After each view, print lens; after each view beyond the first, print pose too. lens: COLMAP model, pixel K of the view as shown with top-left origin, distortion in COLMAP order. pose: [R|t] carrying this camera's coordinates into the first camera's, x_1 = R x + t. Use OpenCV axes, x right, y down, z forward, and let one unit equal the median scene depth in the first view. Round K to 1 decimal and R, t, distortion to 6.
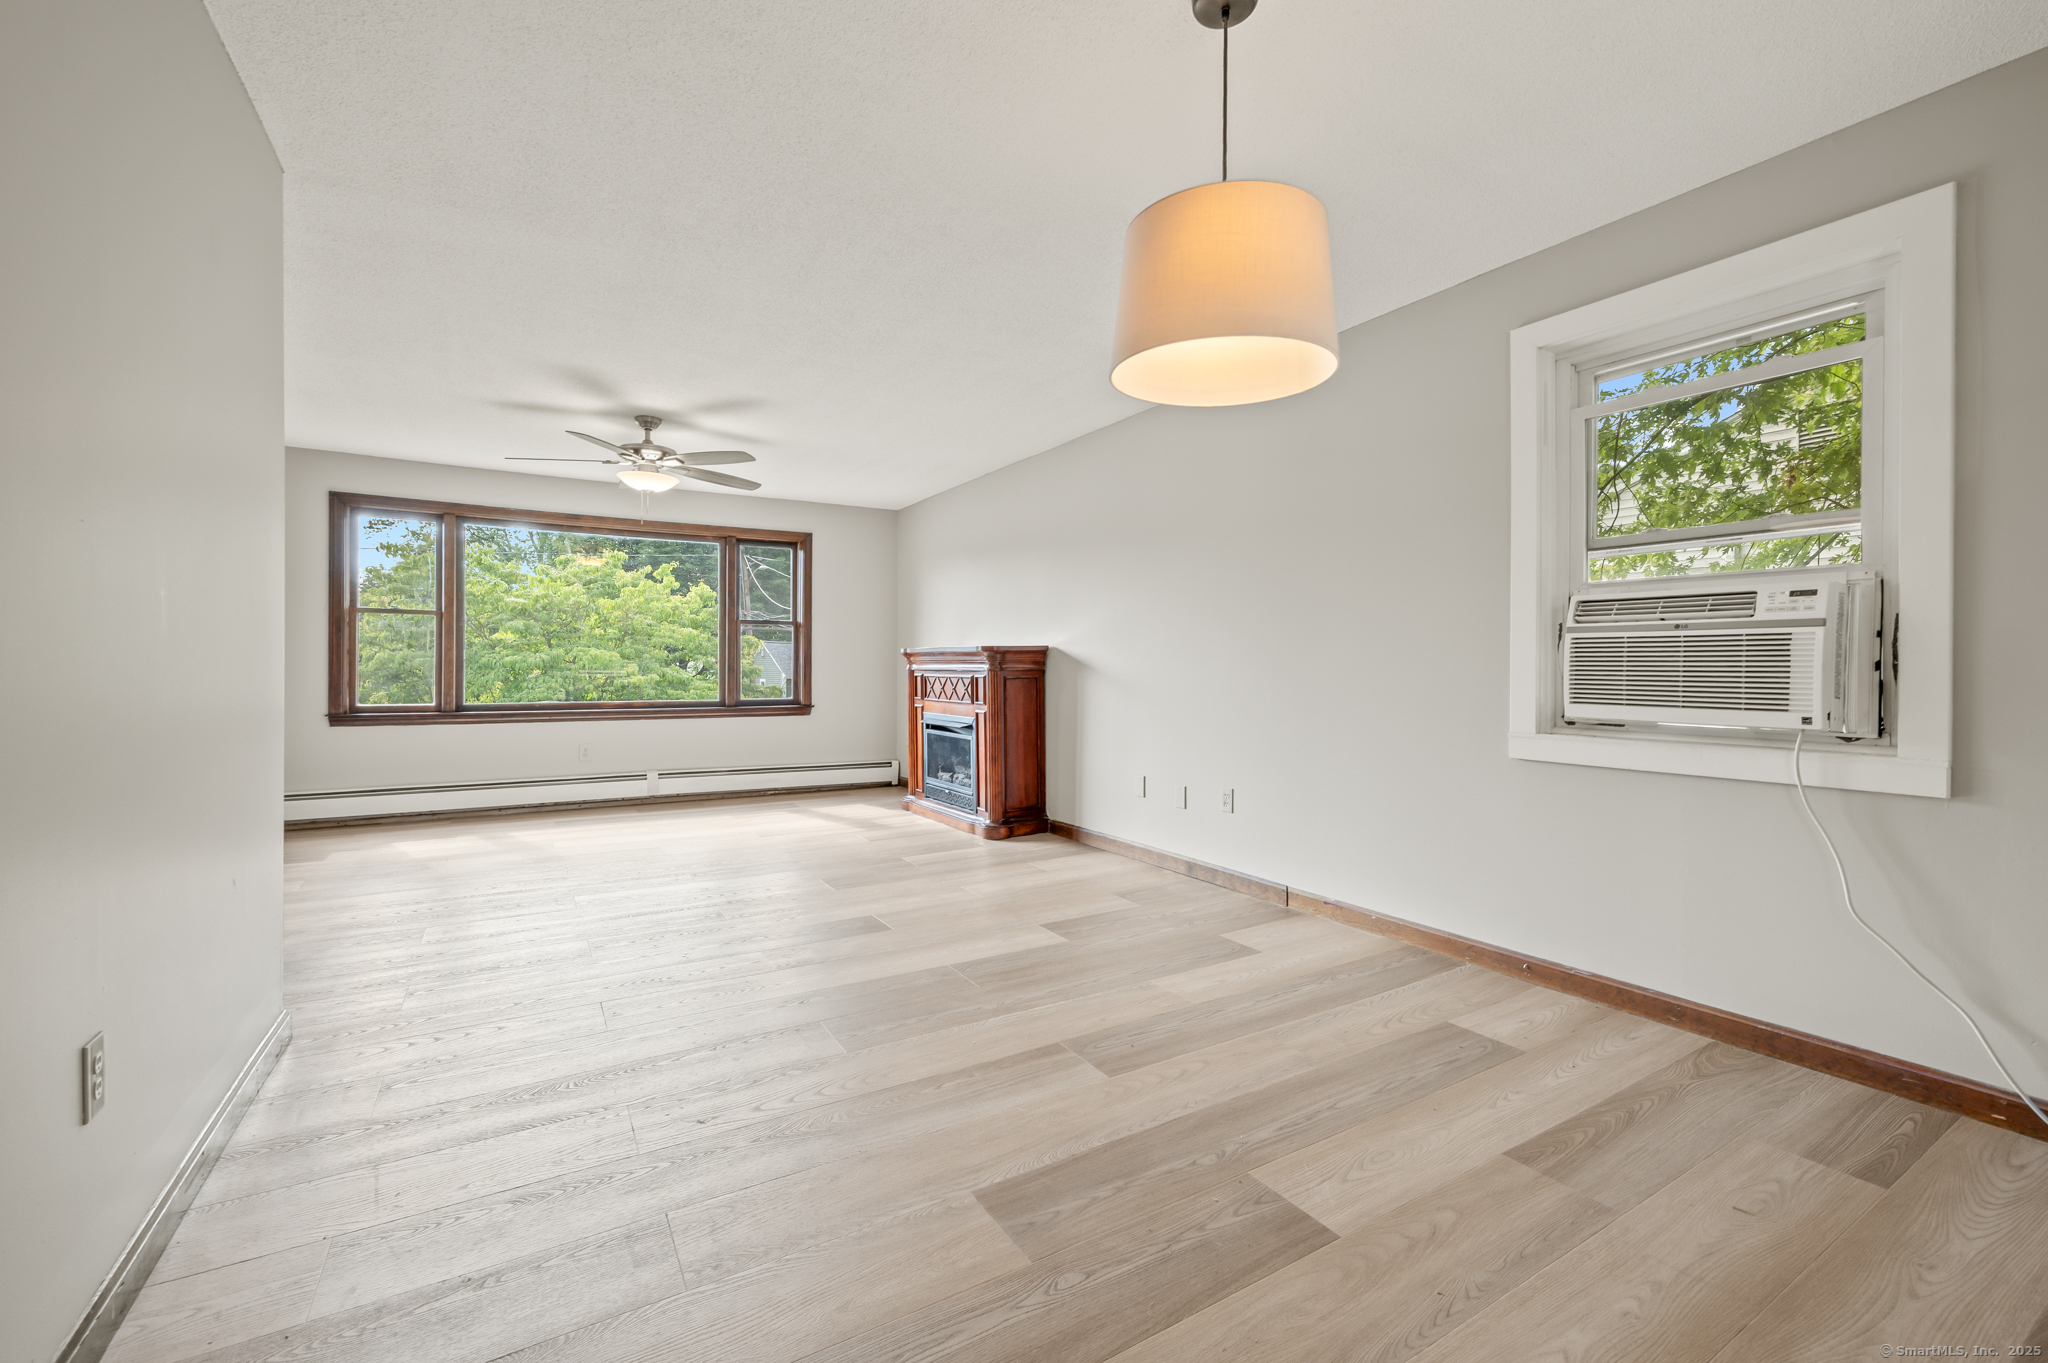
lens RADIAL K [[819.5, 0, 1020.8], [0, 819.5, 672.1], [0, 0, 1]] dist [0.000227, -0.000469]
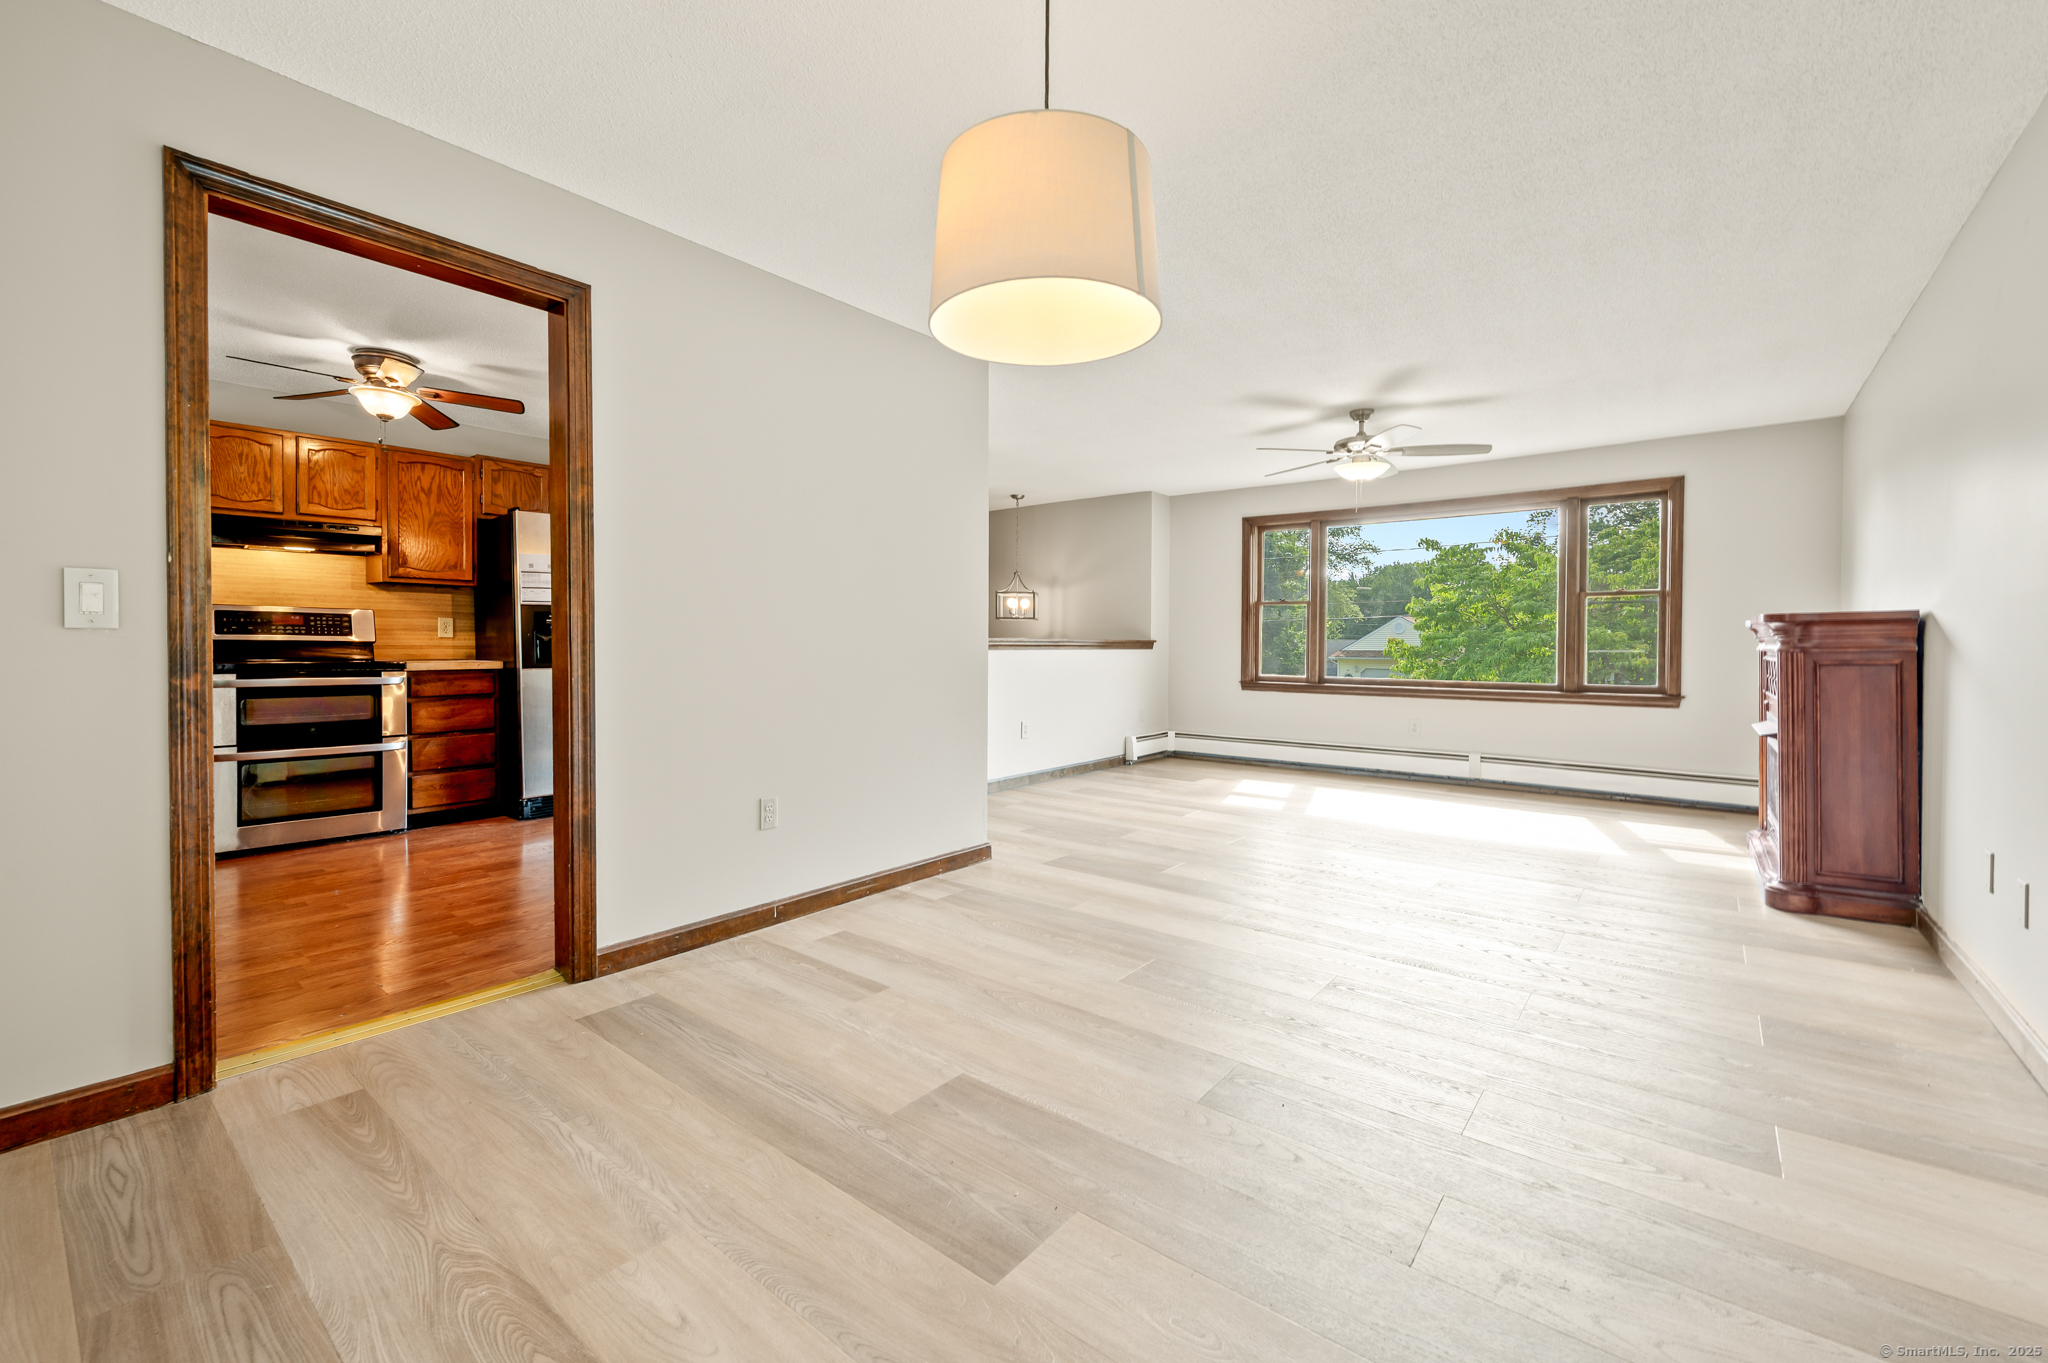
lens RADIAL K [[849.6, 0, 1078.7], [0, 849.6, 657.6], [0, 0, 1]] dist [0.001626, 0.000011]
pose [[0.376907, 0.011333, -0.926182, 0.362654], [-0.006238, 0.999934, 0.009697, 0.000030], [0.926230, 0.002123, 0.376953, 0.210282]]
